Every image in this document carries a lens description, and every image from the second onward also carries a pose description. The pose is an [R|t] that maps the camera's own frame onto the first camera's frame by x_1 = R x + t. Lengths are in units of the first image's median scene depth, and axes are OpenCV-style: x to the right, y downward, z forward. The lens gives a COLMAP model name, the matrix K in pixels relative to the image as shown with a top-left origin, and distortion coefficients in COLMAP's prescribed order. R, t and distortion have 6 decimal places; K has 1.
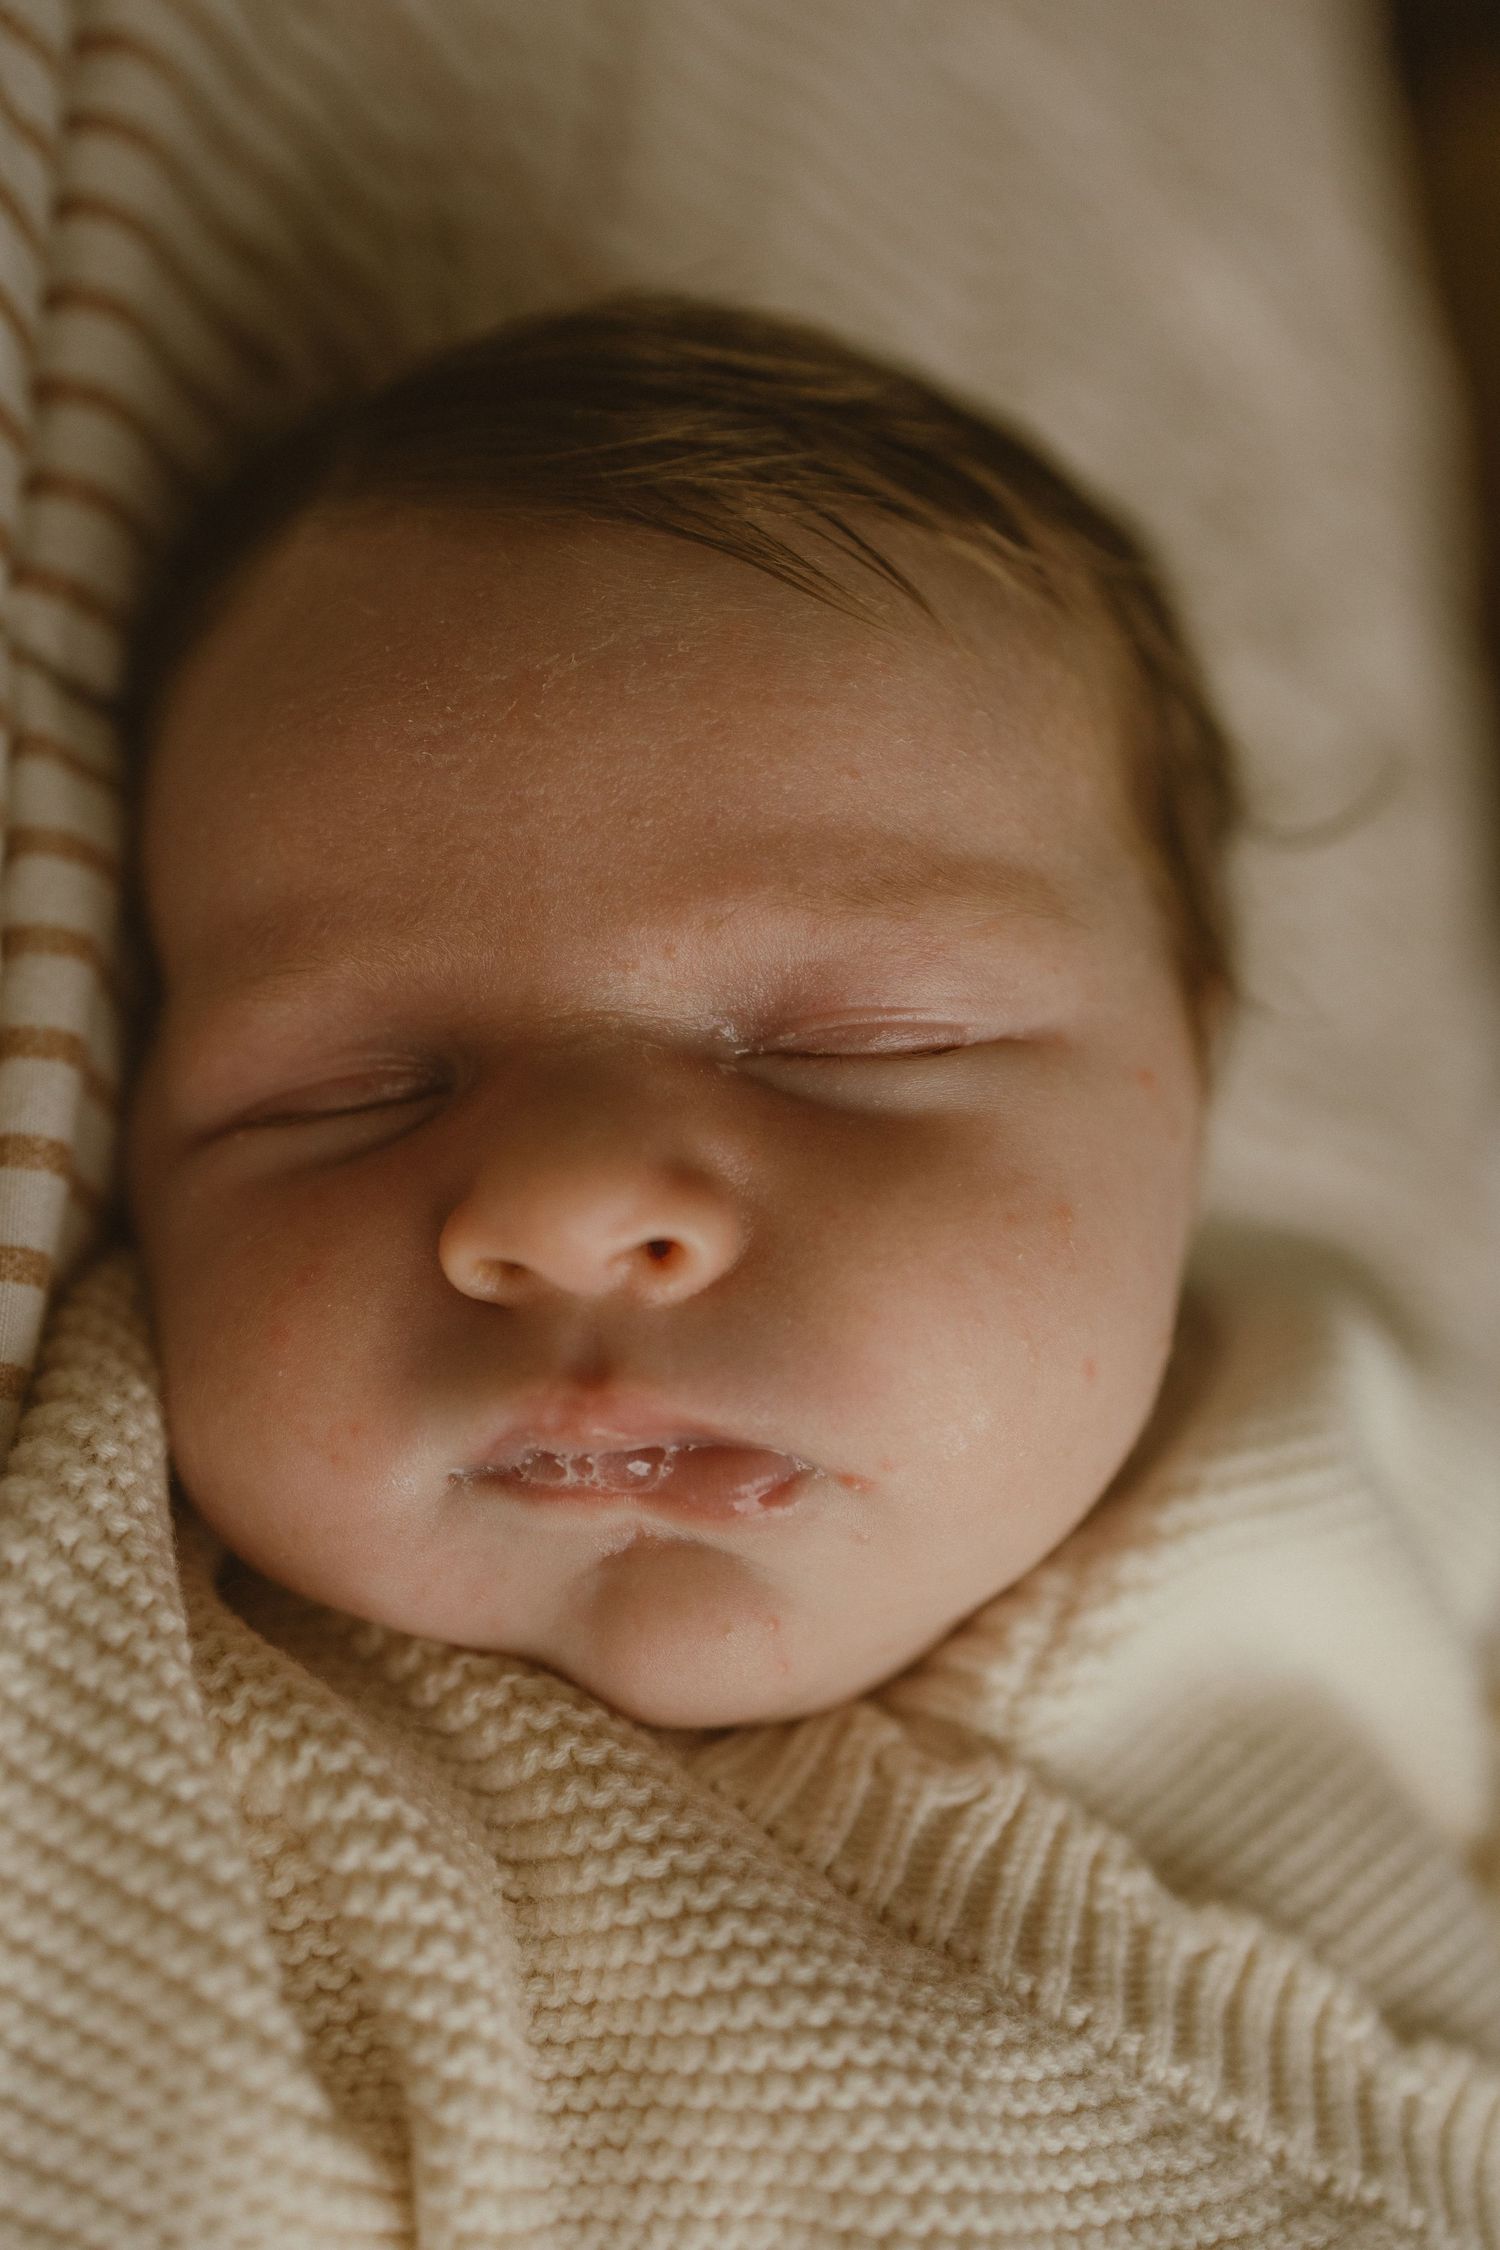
lens RADIAL K [[2167.4, 0, 751.3], [0, 2167.4, 1190.5], [0, 0, 1]] dist [0.057731, -0.006184]
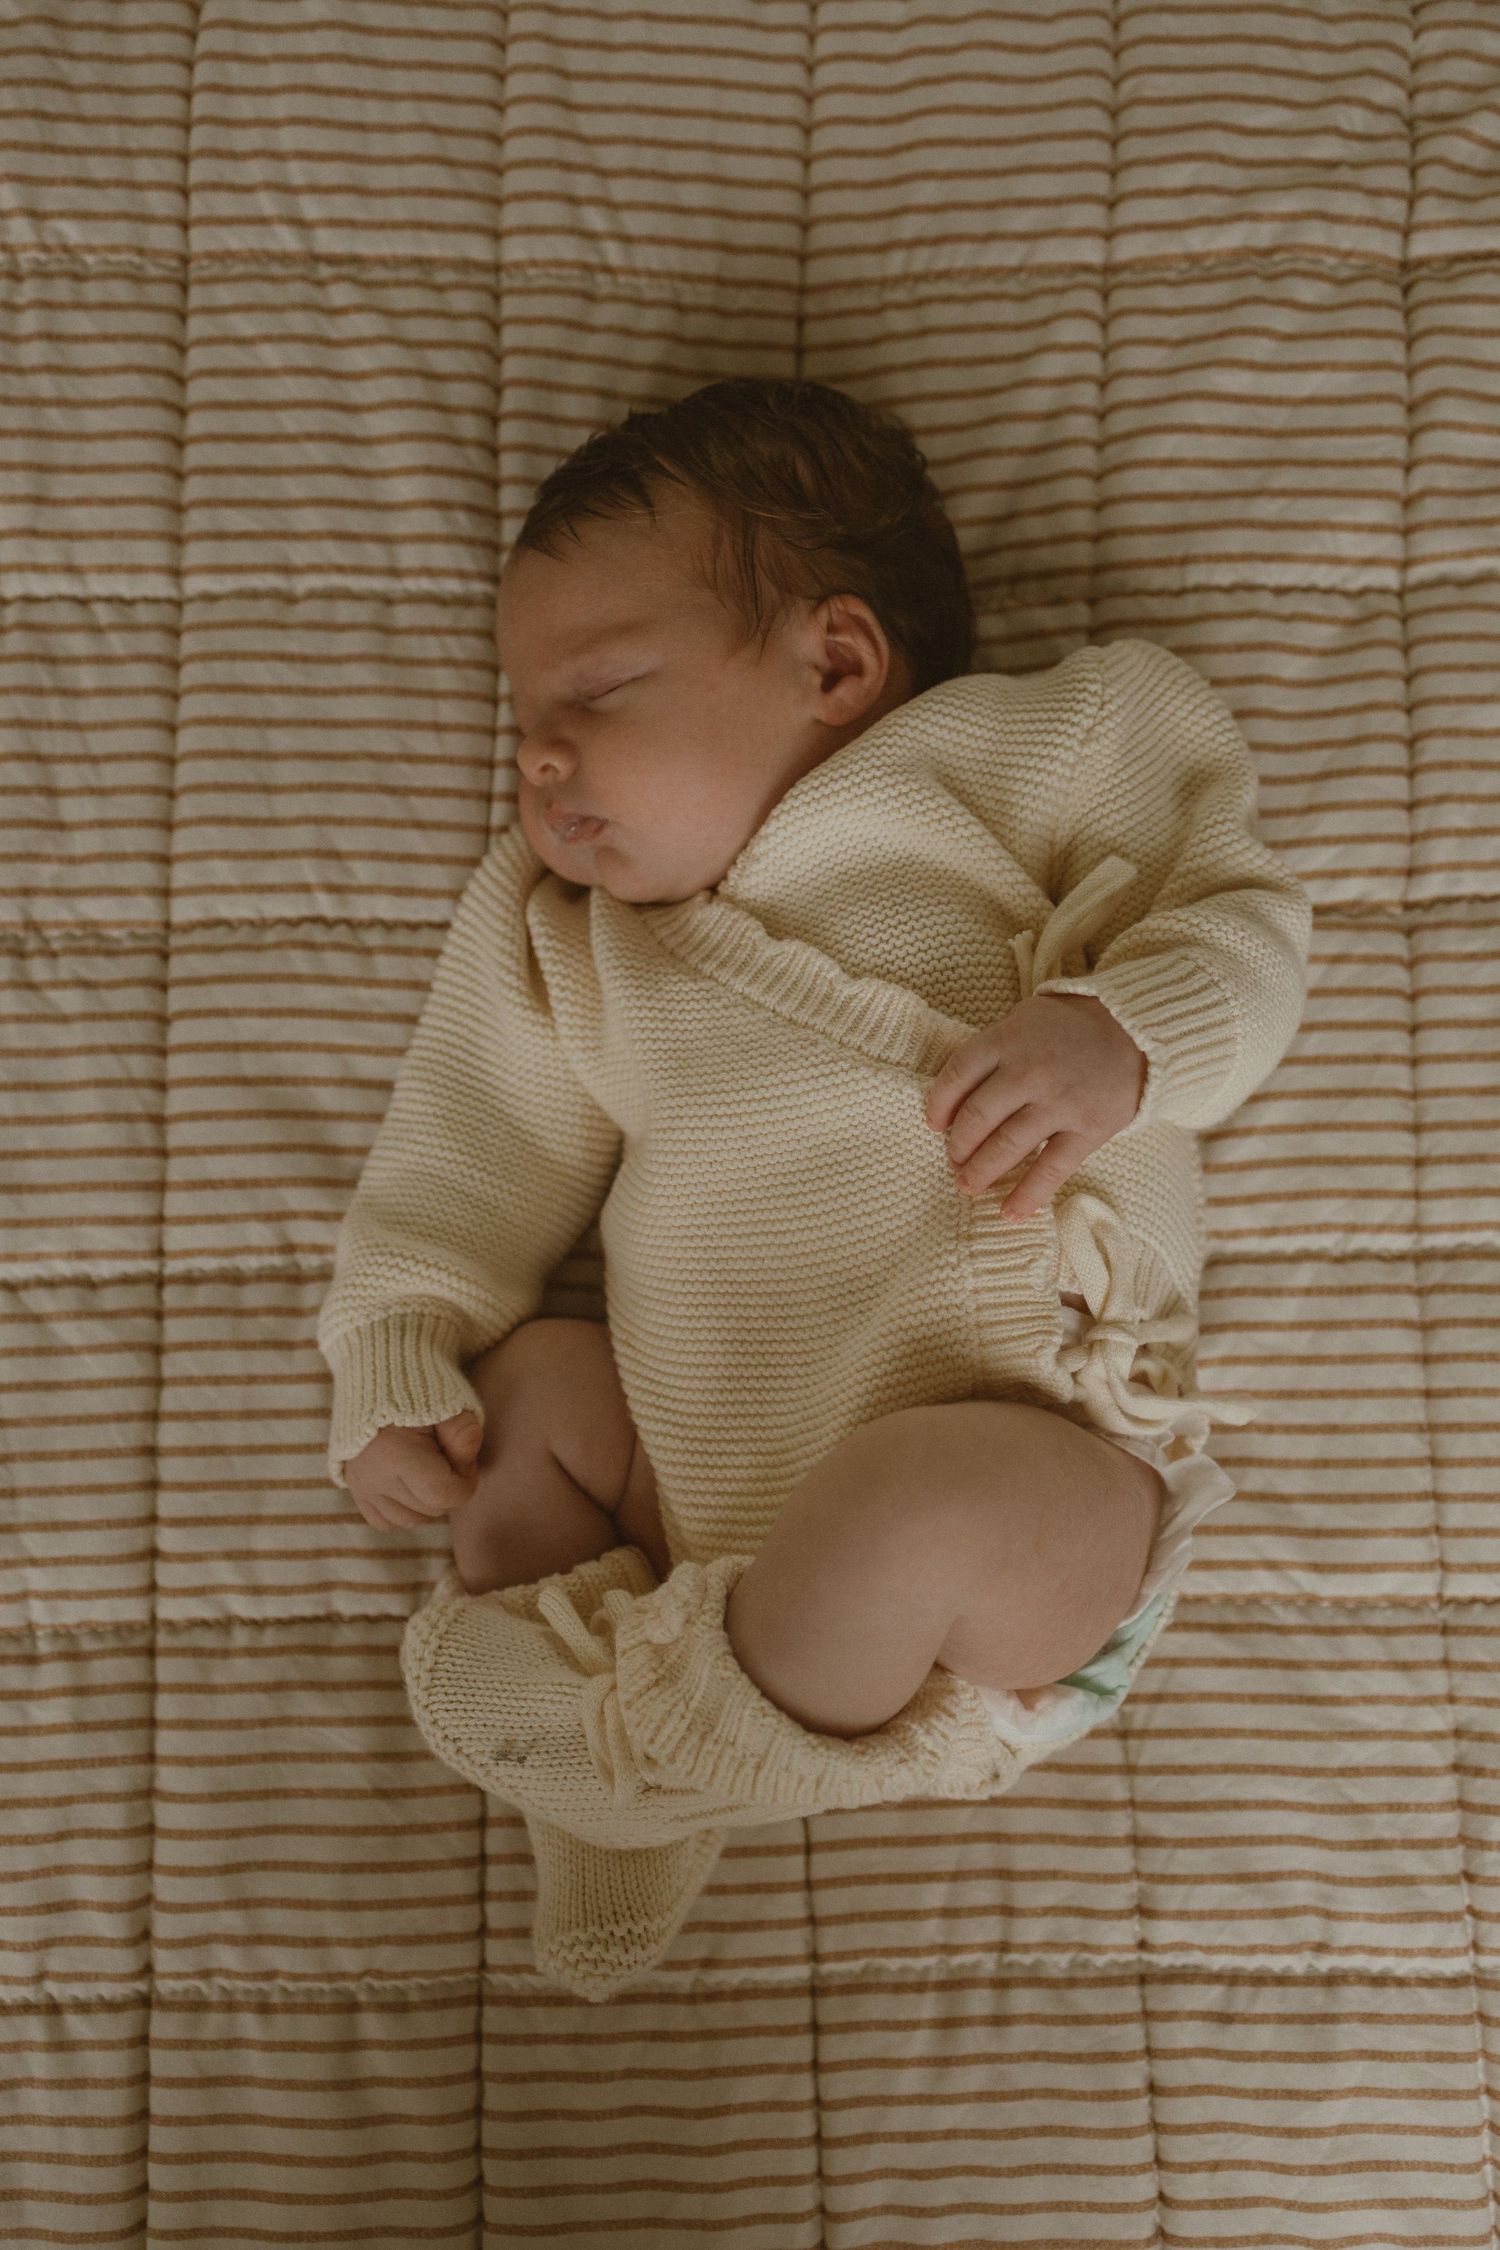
lens RADIAL K [[2187.0, 0, 750.0], [0, 2187.0, 1125.0], [0, 0, 1]] dist [-0.012883, -0.015163]
pose [[0.599228, -0.050131, -0.799008, 2.844611], [0.226736, 0.967801, 0.109322, 0.261984], [0.767800, -0.246672, 0.591300, -0.939247]]
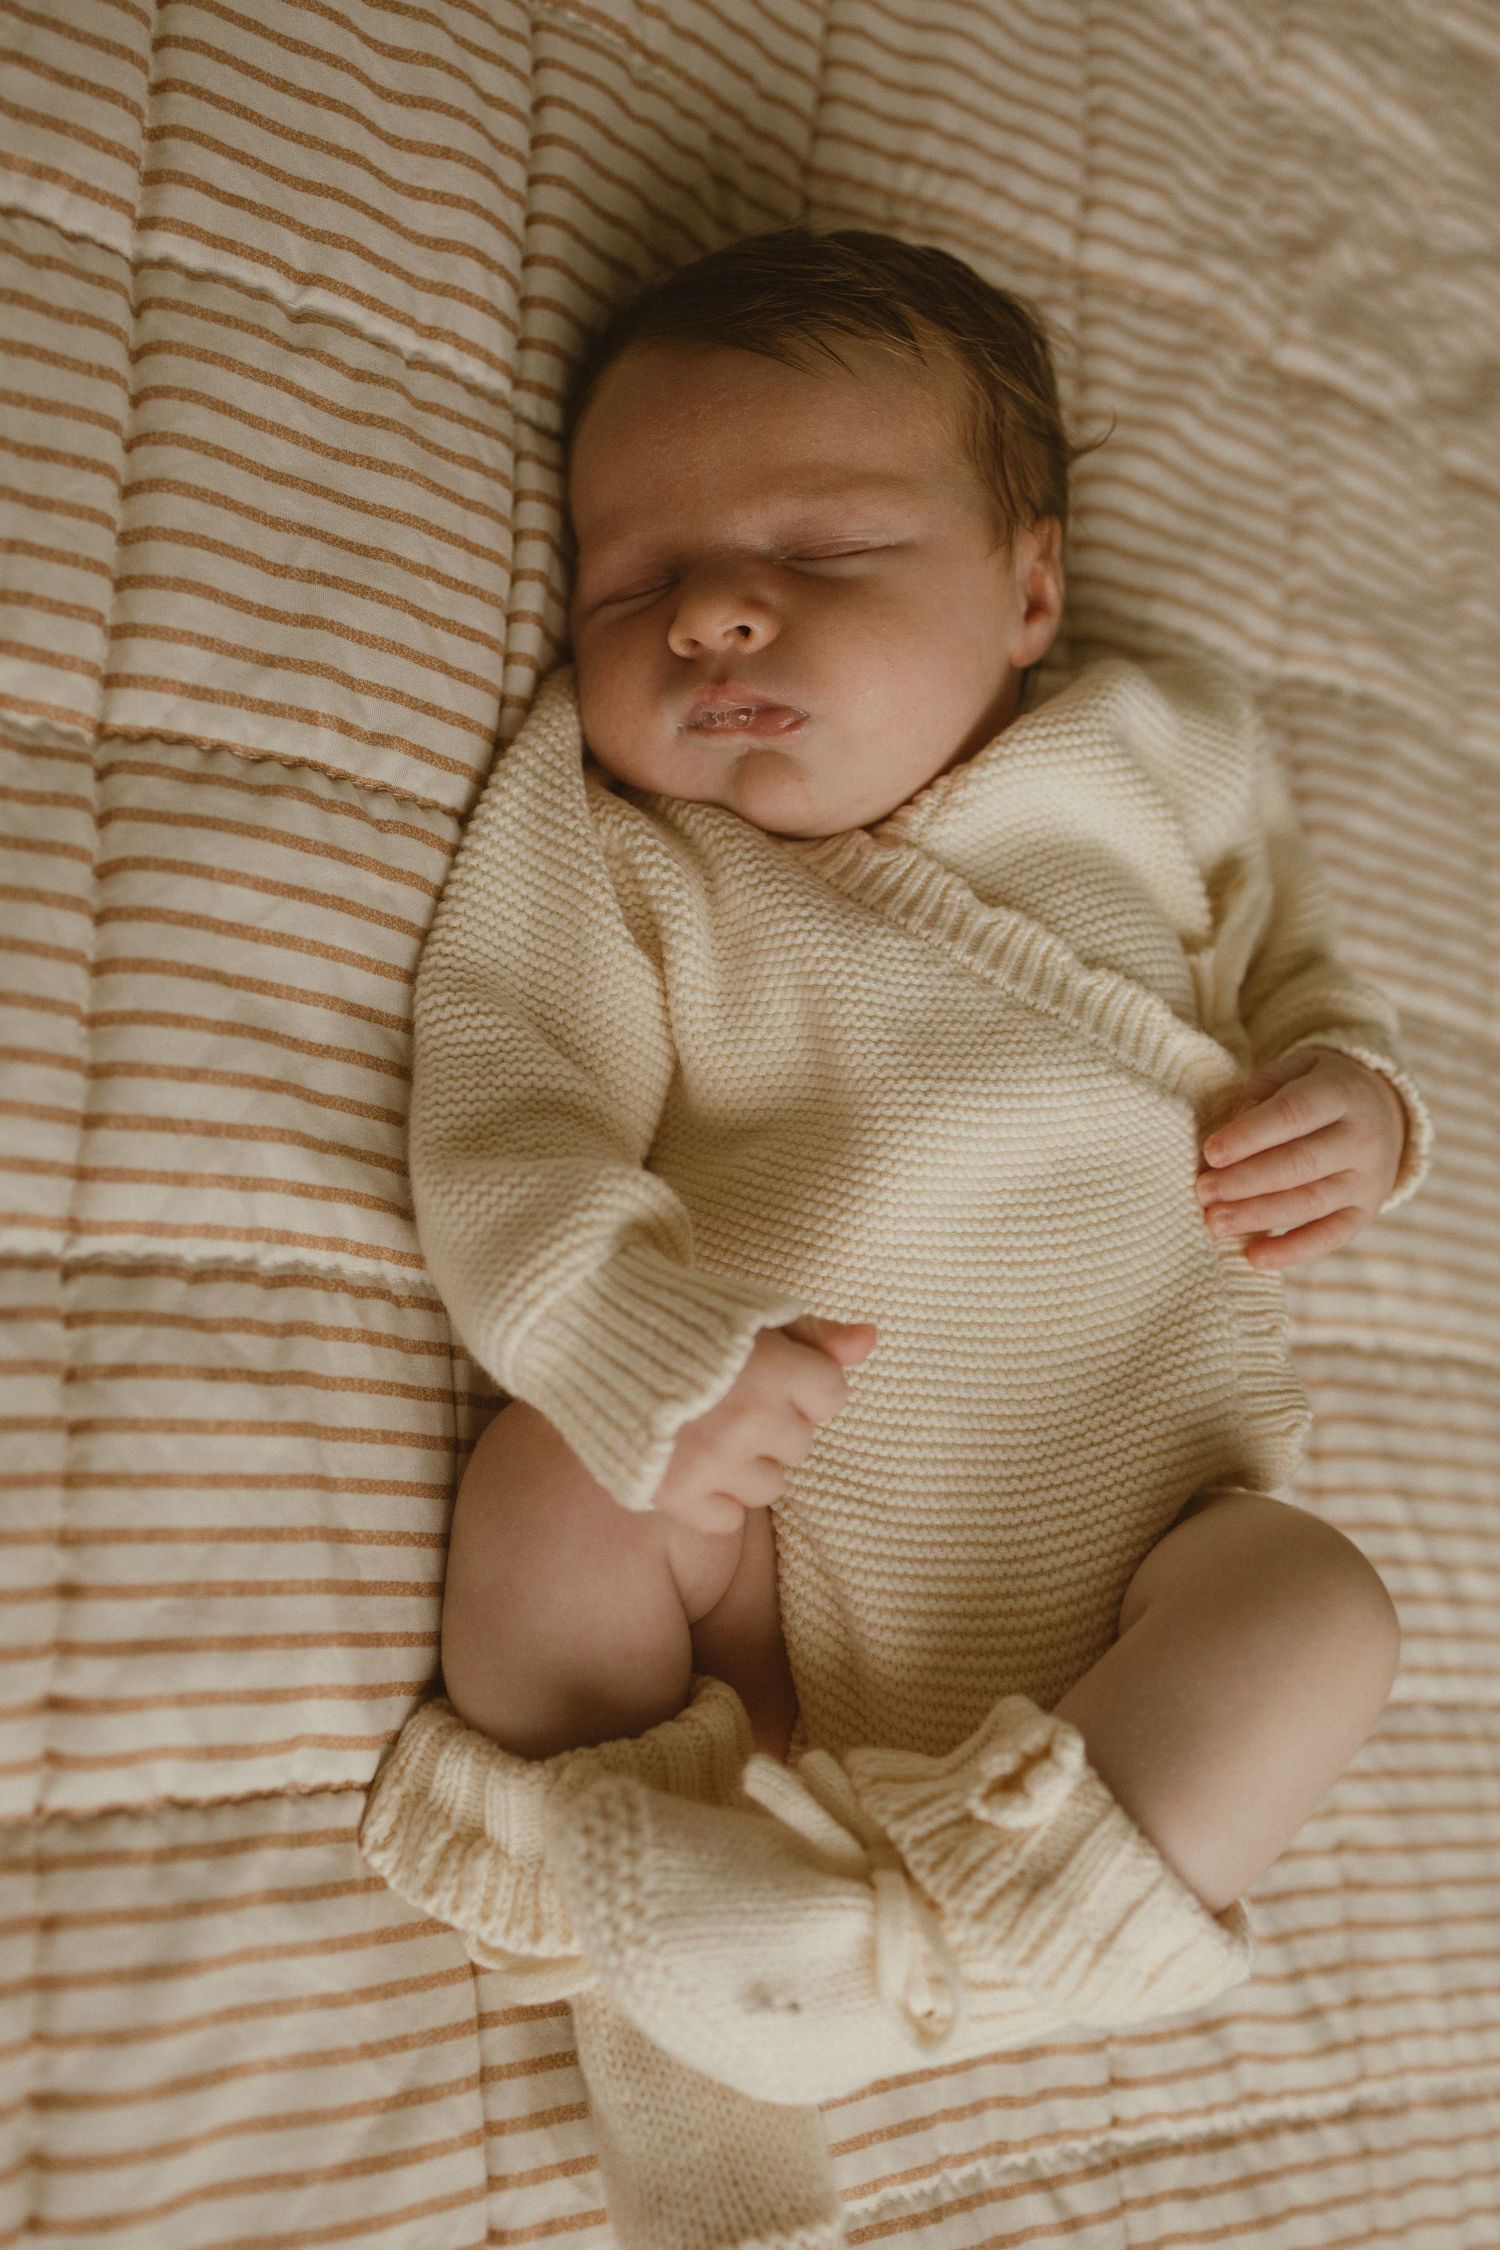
lens RADIAL K [[2187.0, 0, 750.0], [0, 2187.0, 1125.0], [0, 0, 1]] dist [-0.012883, -0.015163]
pose [[0.956168, 0.000656, -0.292818, 0.725651], [0.039378, 0.990626, 0.130802, 0.264970], [0.290159, -0.136599, 0.947179, -1.557941]]
